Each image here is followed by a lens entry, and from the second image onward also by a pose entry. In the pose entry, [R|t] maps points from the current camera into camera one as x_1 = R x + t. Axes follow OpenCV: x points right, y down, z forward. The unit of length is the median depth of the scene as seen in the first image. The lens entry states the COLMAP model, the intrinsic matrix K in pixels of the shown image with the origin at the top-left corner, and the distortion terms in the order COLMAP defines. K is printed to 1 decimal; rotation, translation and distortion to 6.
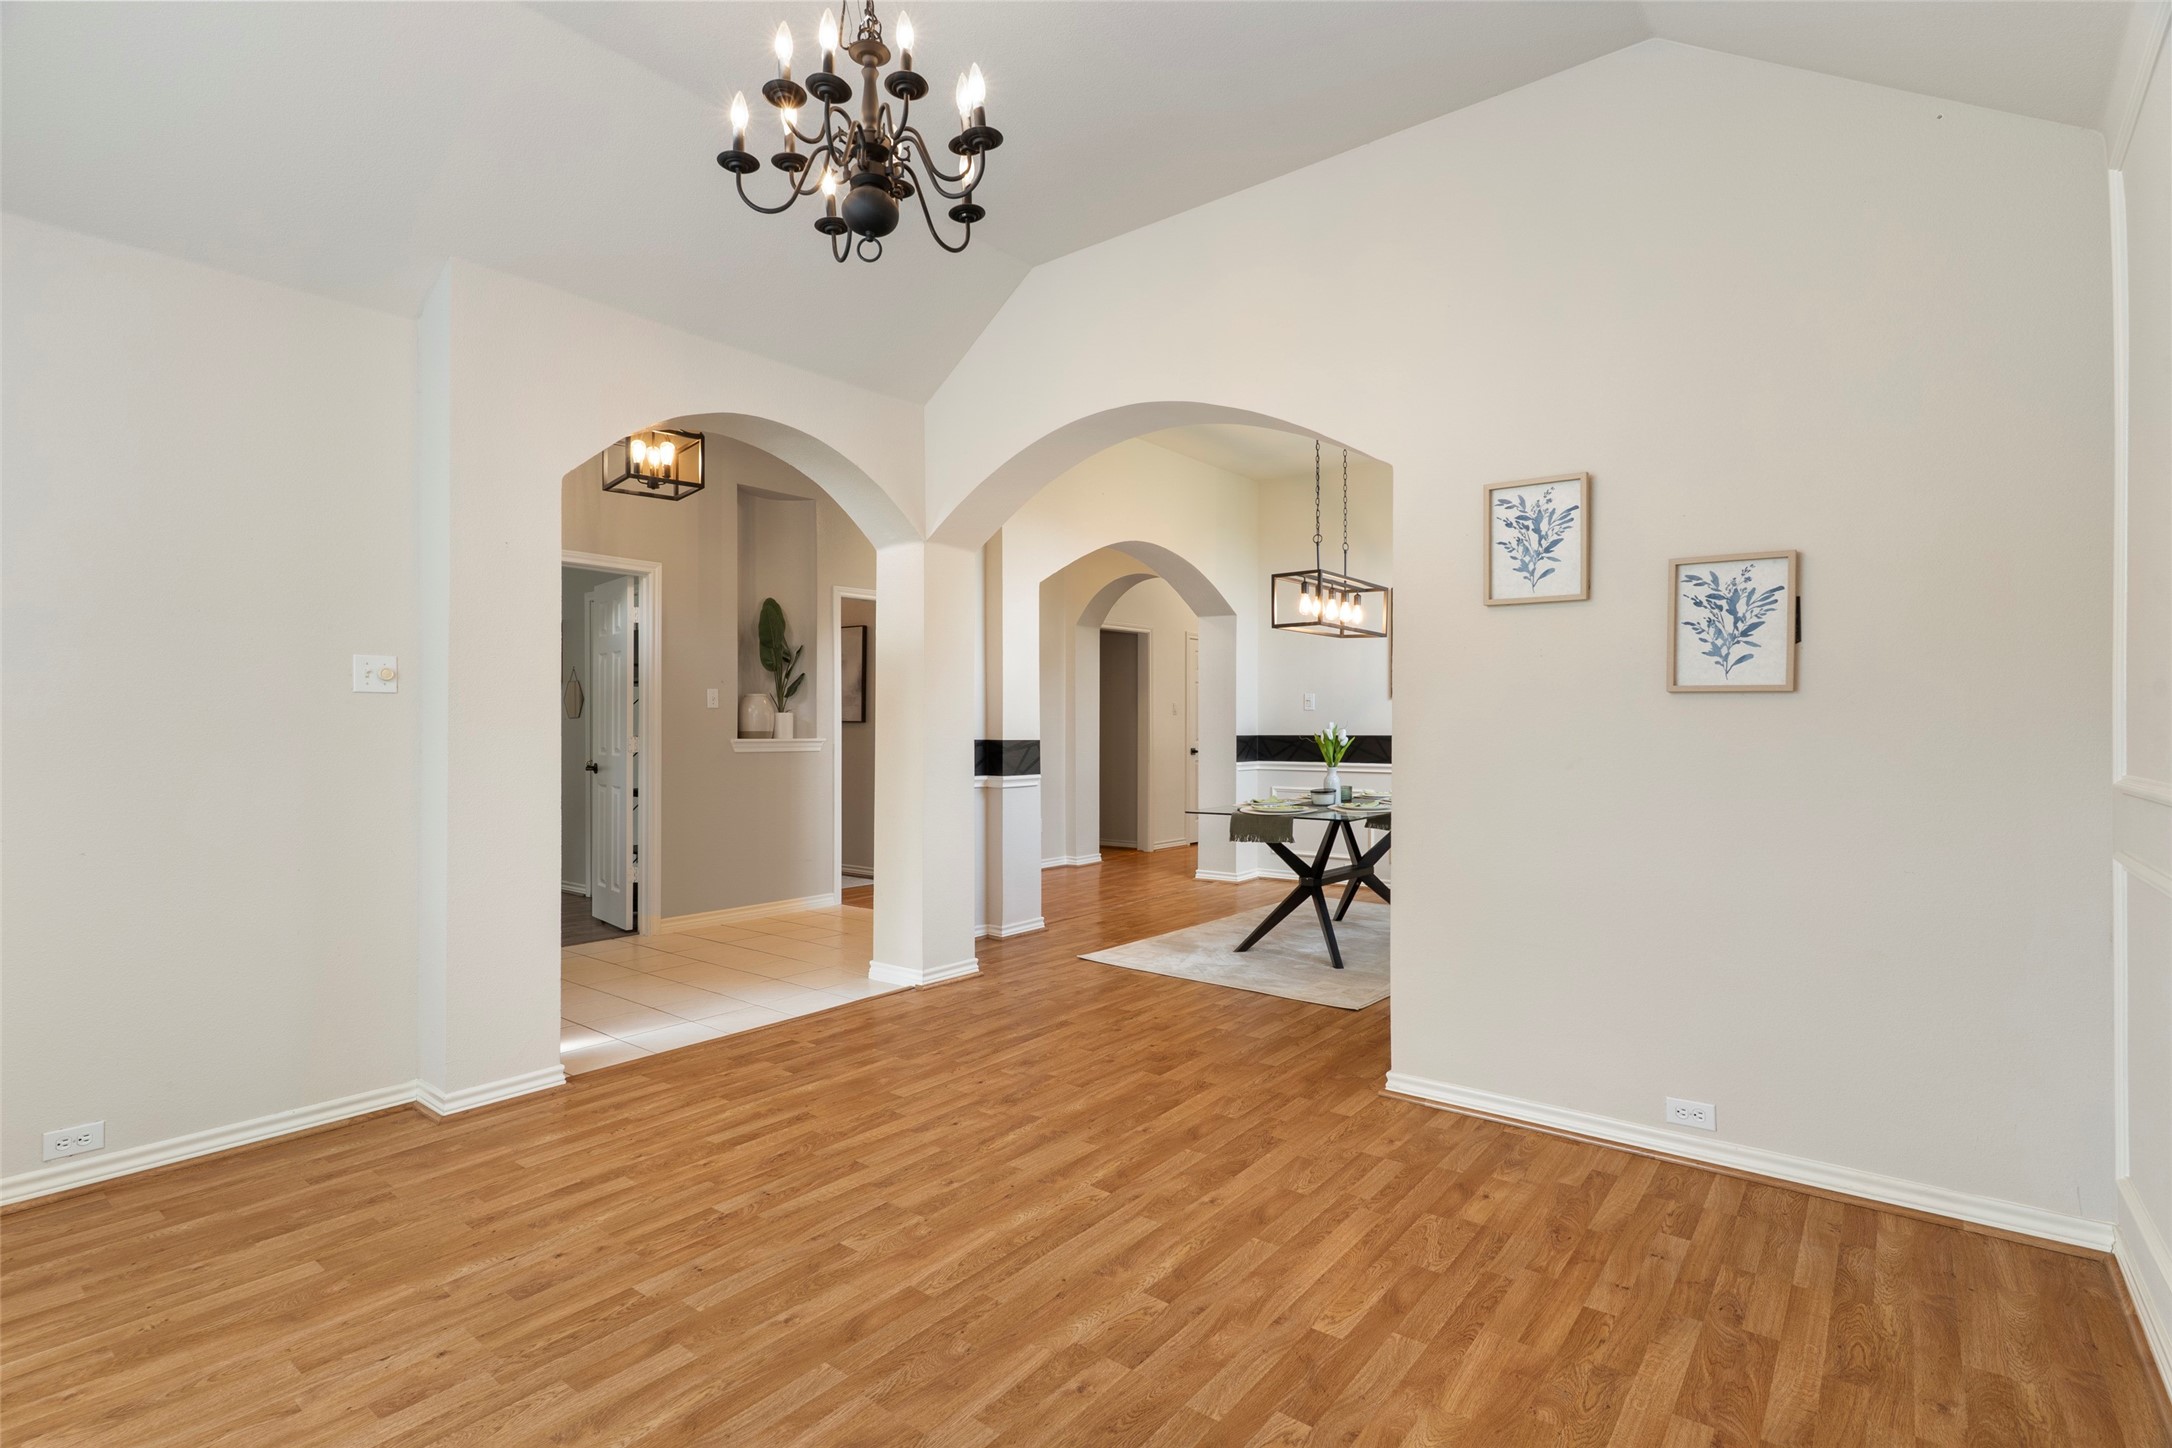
lens RADIAL K [[1039.5, 0, 1086.9], [0, 1039.5, 726.0], [0, 0, 1]] dist [0.000358, 0.001274]
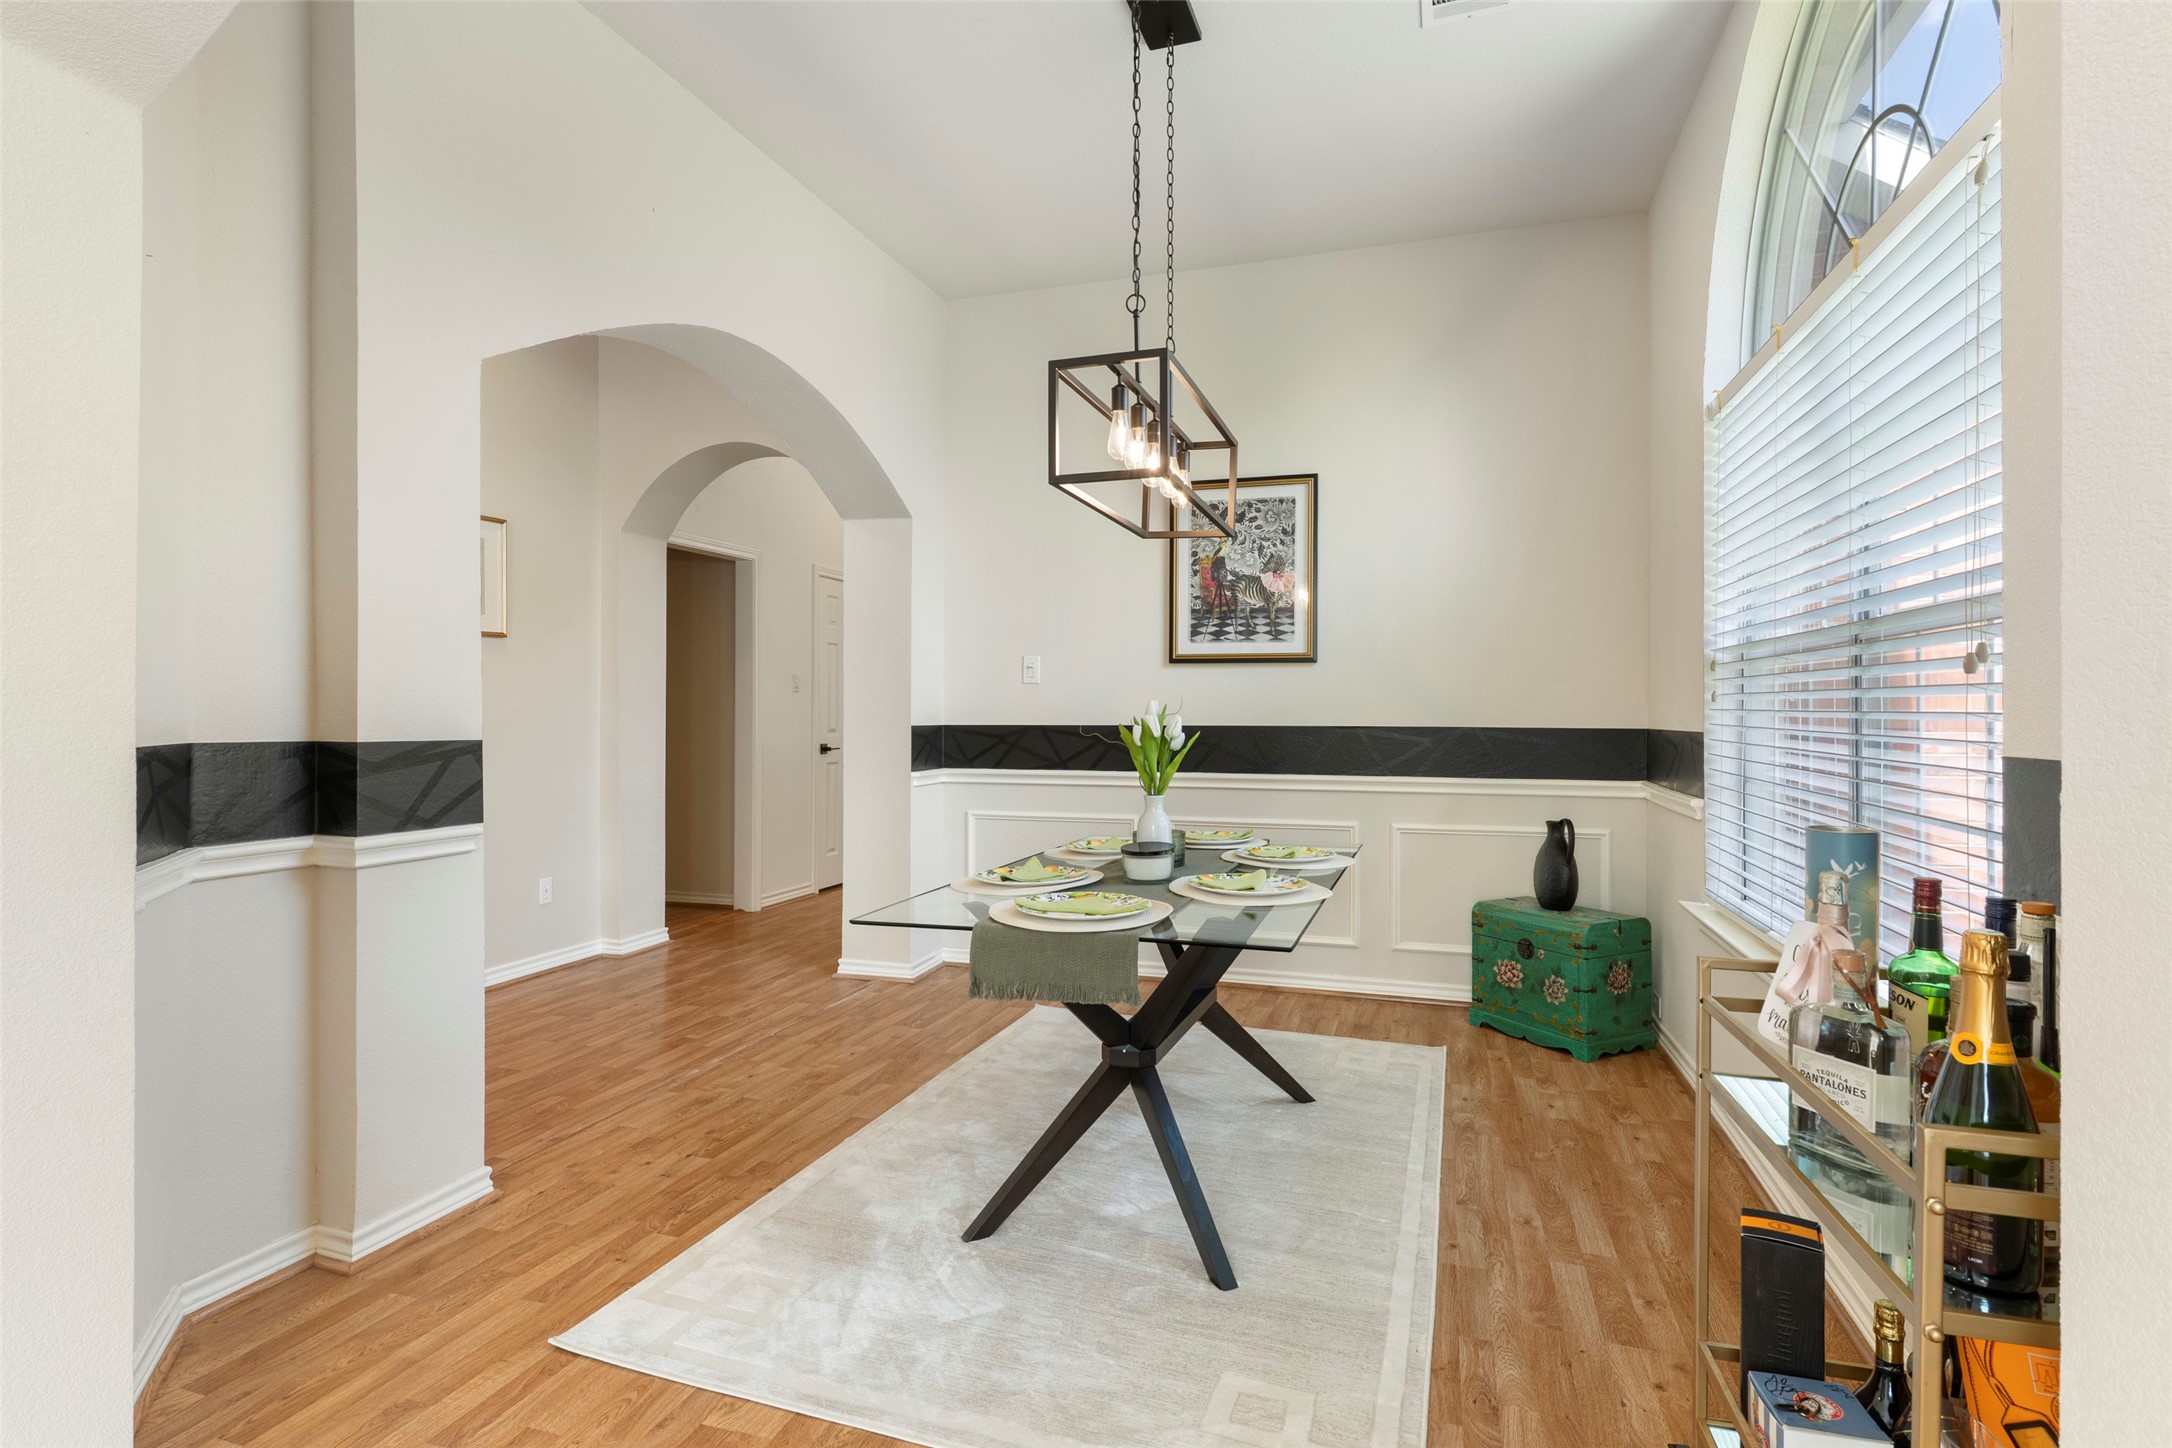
lens RADIAL K [[1076.2, 0, 1069.2], [0, 1076.2, 708.1], [0, 0, 1]] dist [0.002712, -0.000280]
pose [[0.940988, 0.003547, 0.338421, 0.043328], [-0.002465, 0.999990, -0.003626, 0.002502], [-0.338431, 0.002578, 0.940988, 0.749502]]
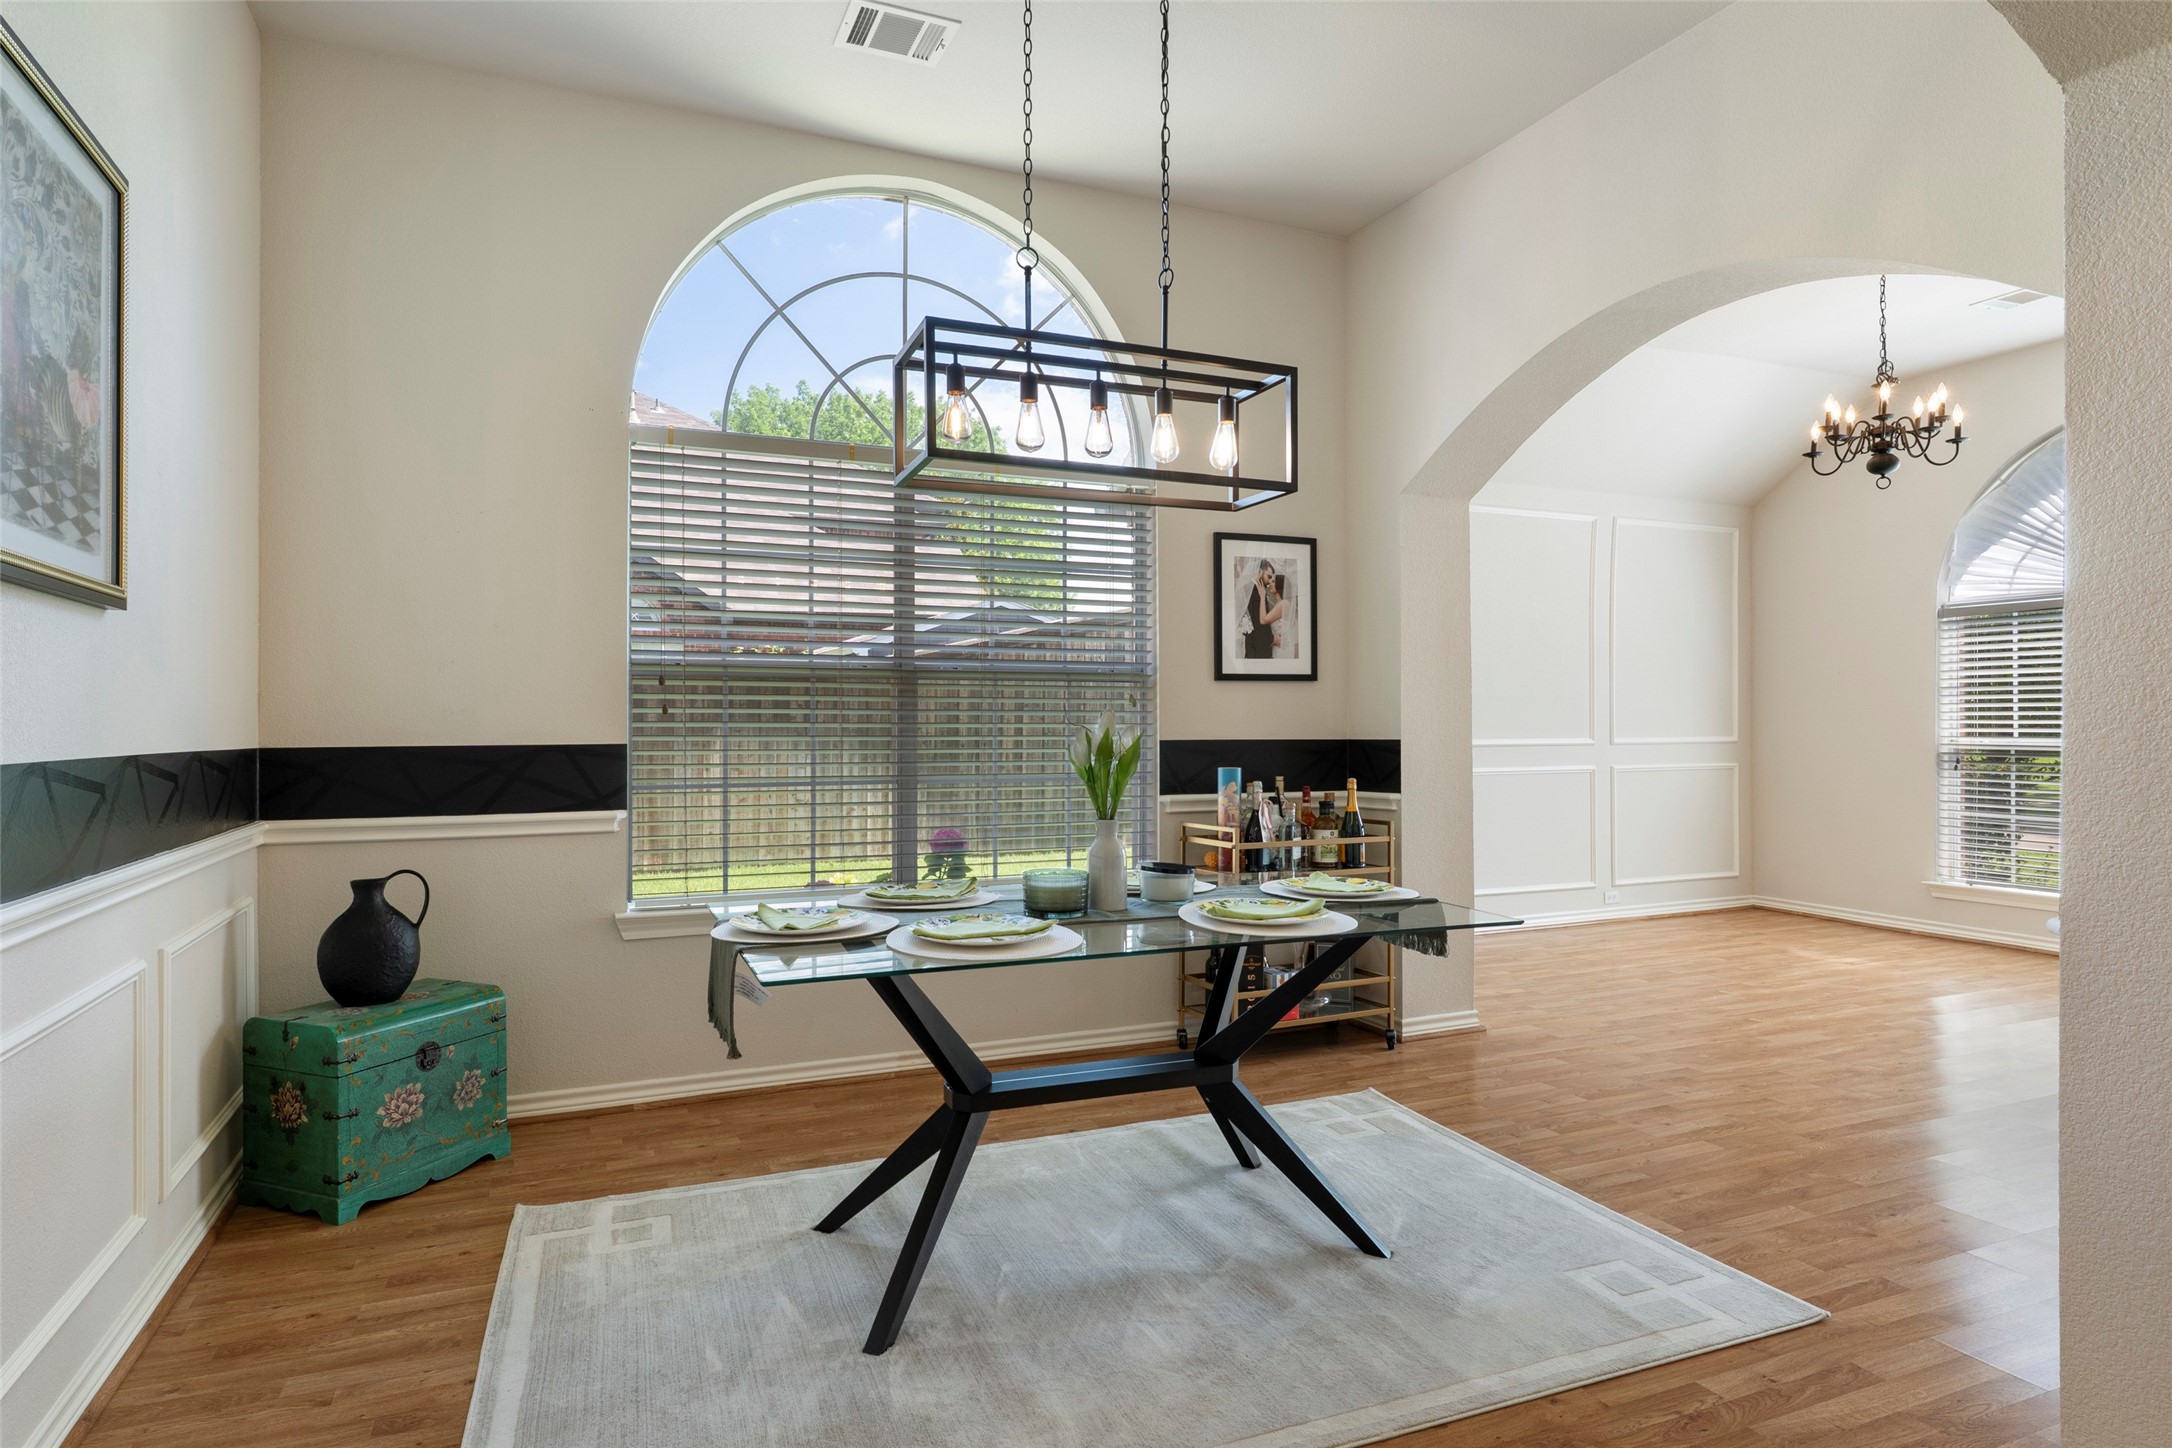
lens RADIAL K [[1189.3, 0, 1074.4], [0, 1189.3, 719.3], [0, 0, 1]] dist [-0.004891, 0.008997]
pose [[-0.874519, 0.006031, 0.484954, 0.025937], [0.003857, 0.999978, -0.005479, 0.004243], [-0.484976, -0.002921, -0.874522, 1.965120]]
